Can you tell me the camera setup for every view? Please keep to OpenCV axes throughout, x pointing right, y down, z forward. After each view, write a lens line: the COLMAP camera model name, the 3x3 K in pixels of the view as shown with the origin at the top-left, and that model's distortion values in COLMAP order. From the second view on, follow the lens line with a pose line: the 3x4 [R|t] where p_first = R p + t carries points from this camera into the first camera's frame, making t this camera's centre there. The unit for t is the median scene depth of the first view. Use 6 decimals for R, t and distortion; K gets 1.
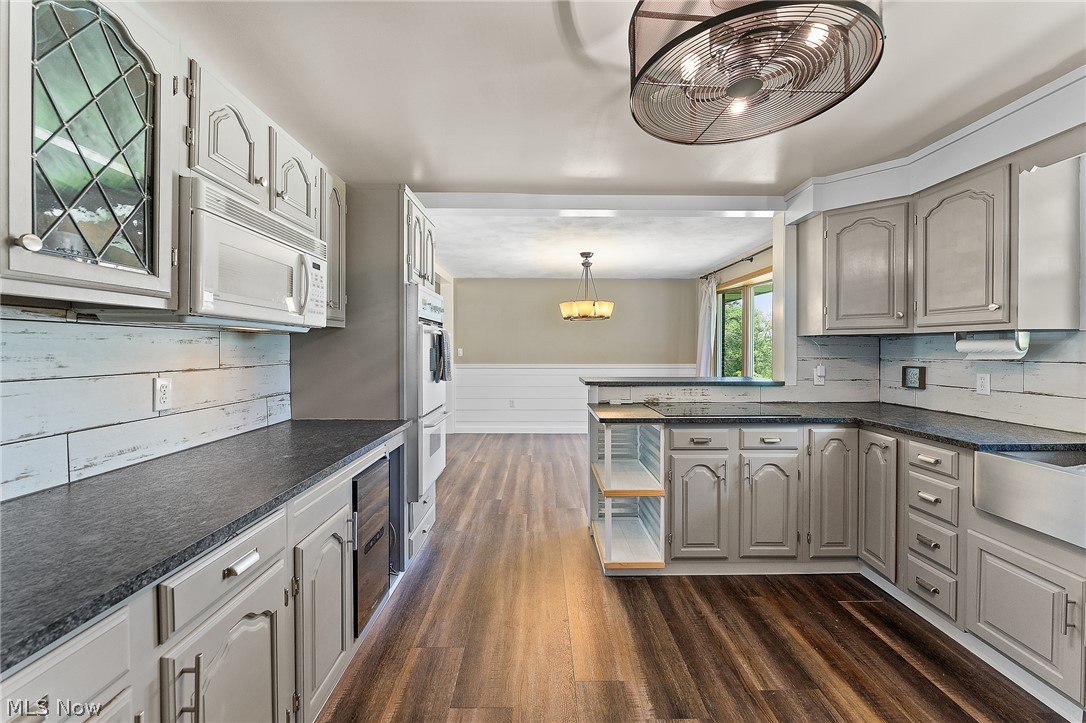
lens RADIAL K [[446.2, 0, 551.8], [0, 446.2, 347.9], [0, 0, 1]] dist [-0.009050, 0.000883]
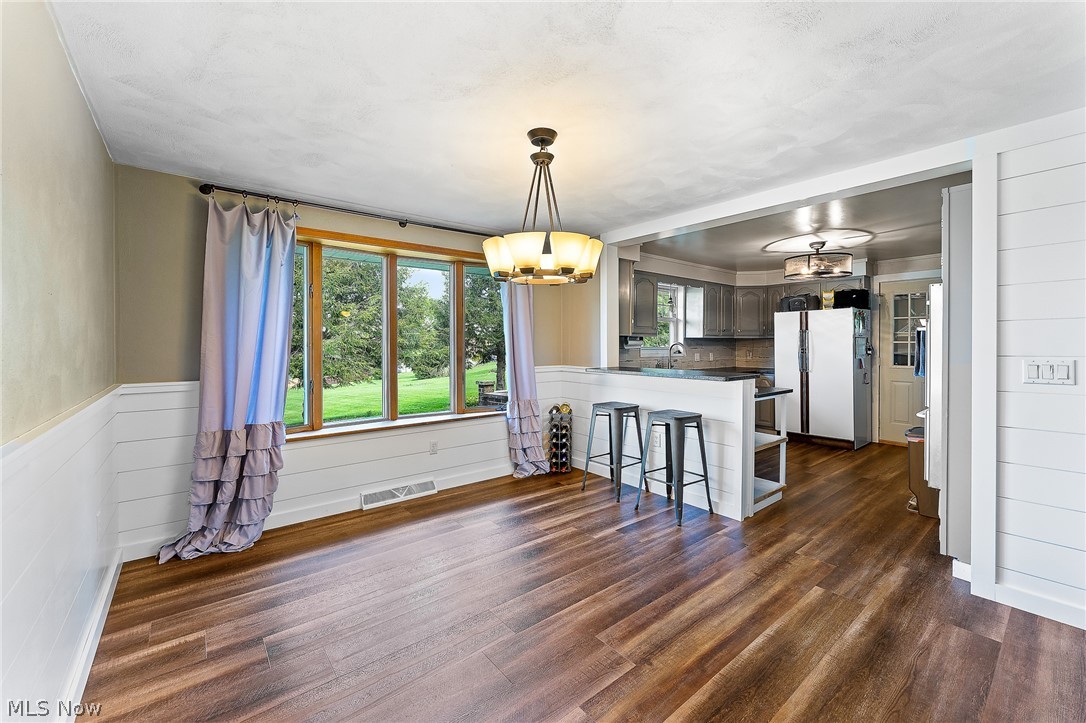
lens RADIAL K [[446.2, 0, 534.2], [0, 446.2, 356.1], [0, 0, 1]] dist [-0.009050, 0.000883]
pose [[-0.606632, -0.020567, 0.794717, -0.605225], [0.001241, 0.999640, 0.026817, 0.001267], [-0.794982, 0.017254, -0.606388, 2.820270]]
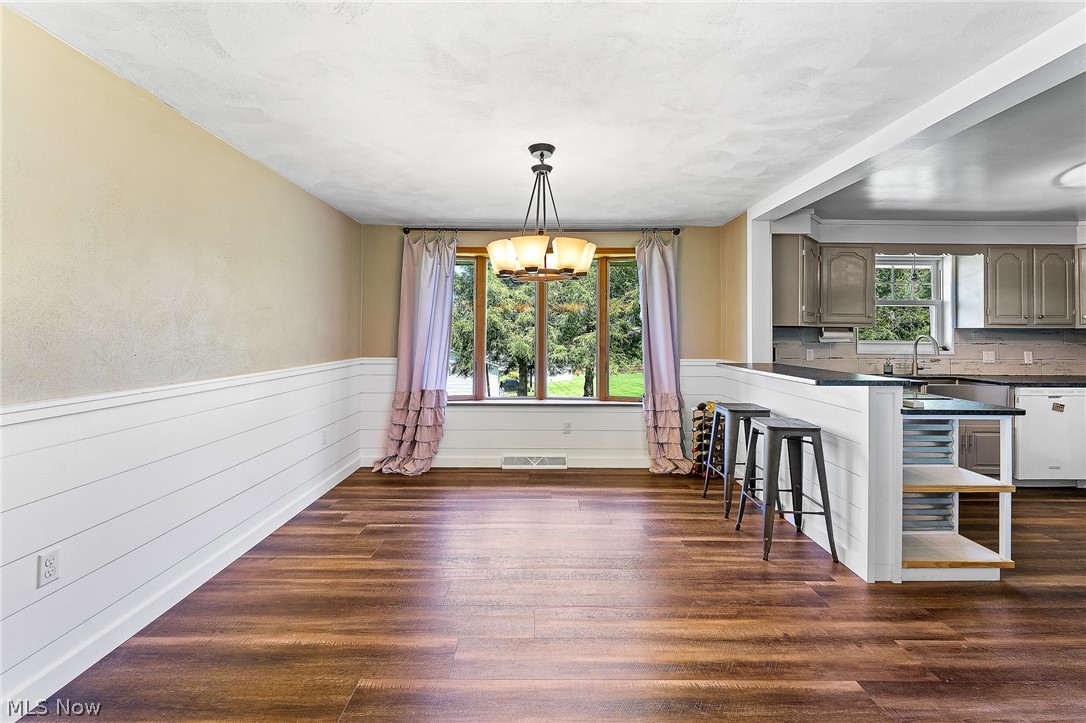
lens RADIAL K [[446.2, 0, 523.6], [0, 446.2, 332.2], [0, 0, 1]] dist [-0.009050, 0.000883]
pose [[0.031758, 0.003304, 0.999490, -0.939618], [-0.006040, 0.999977, -0.003114, -0.001873], [-0.999477, -0.005938, 0.031777, 2.201671]]
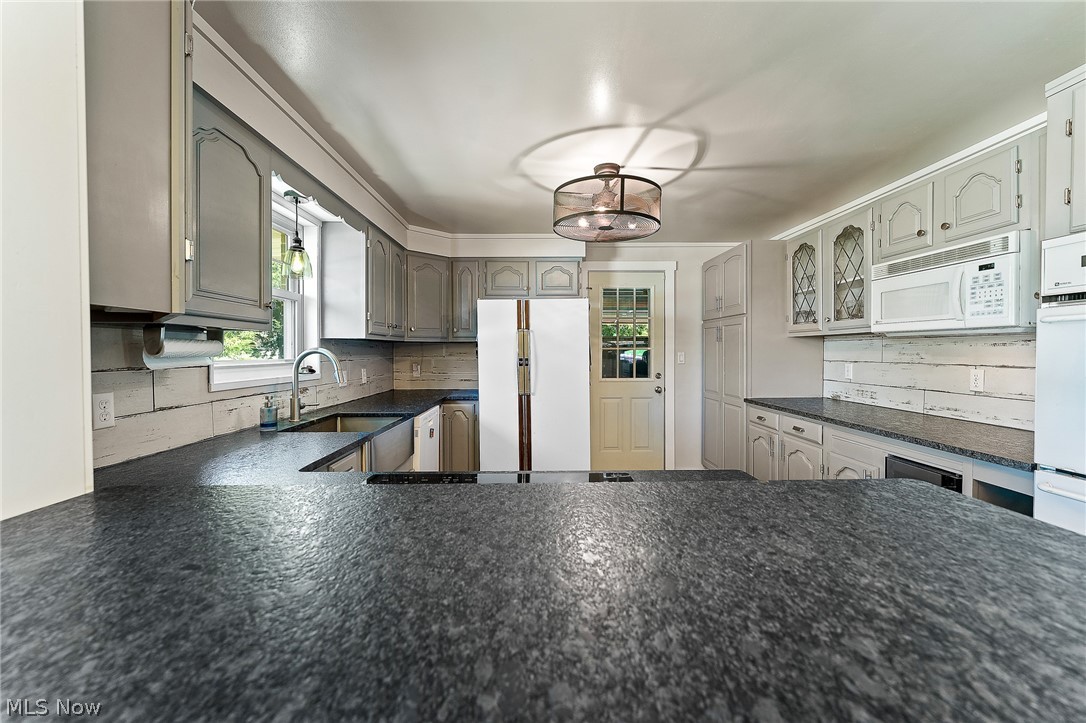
lens RADIAL K [[446.2, 0, 553.9], [0, 446.2, 355.1], [0, 0, 1]] dist [-0.009050, 0.000883]
pose [[-0.999957, 0.002477, -0.008894, 0.377006], [0.002380, 0.999938, 0.010864, -0.000590], [0.008921, 0.010842, -0.999901, 1.676499]]
